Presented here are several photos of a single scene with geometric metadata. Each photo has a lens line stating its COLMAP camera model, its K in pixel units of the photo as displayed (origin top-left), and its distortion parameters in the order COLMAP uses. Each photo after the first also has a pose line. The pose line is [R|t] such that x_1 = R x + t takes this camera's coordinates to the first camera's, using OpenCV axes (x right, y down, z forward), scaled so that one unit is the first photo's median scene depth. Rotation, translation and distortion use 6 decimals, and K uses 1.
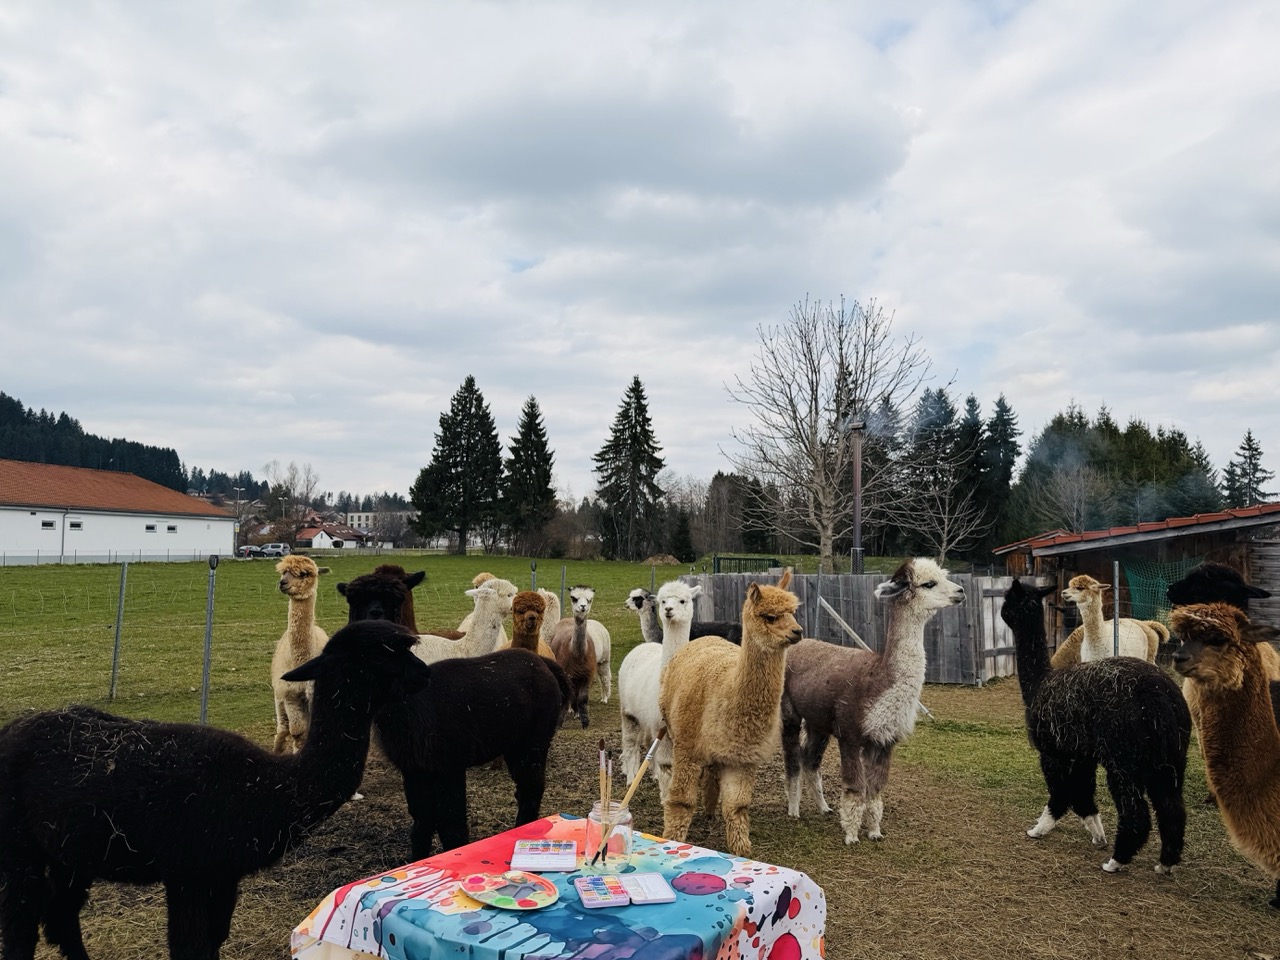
lens RADIAL K [[928.2, 0, 640.0], [0, 928.2, 480.0], [0, 0, 1]] dist [0.004892, 0.001958]
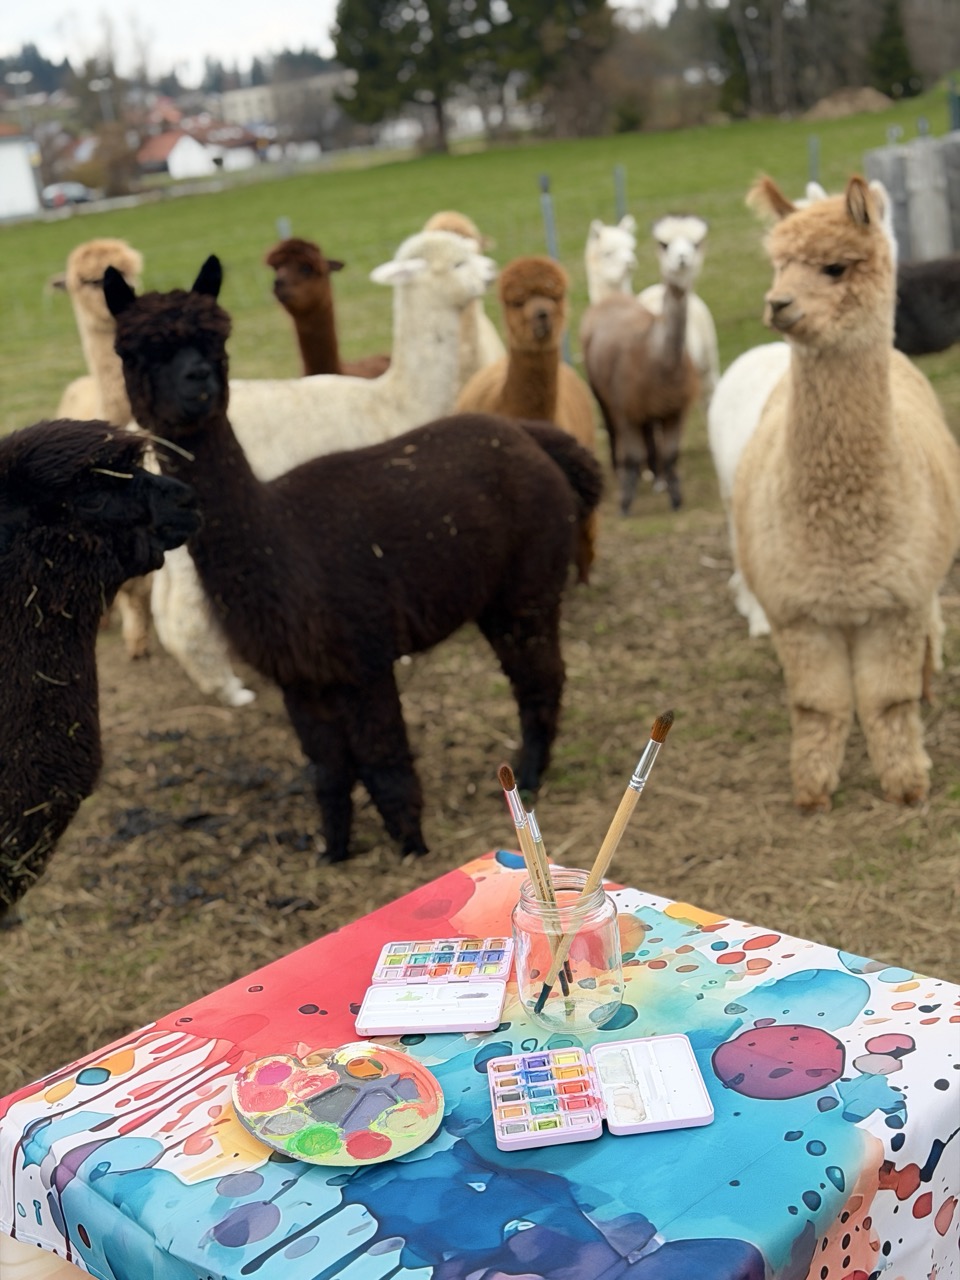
lens RADIAL K [[1795.0, 0, 446.5], [0, 1795.0, 639.1], [0, 0, 1]] dist [0.130097, 0.005979]
pose [[0.972136, -0.085417, -0.218299, 0.114422], [0.156387, 0.930041, 0.332517, -0.041996], [0.174625, -0.357391, 0.917485, 0.287465]]
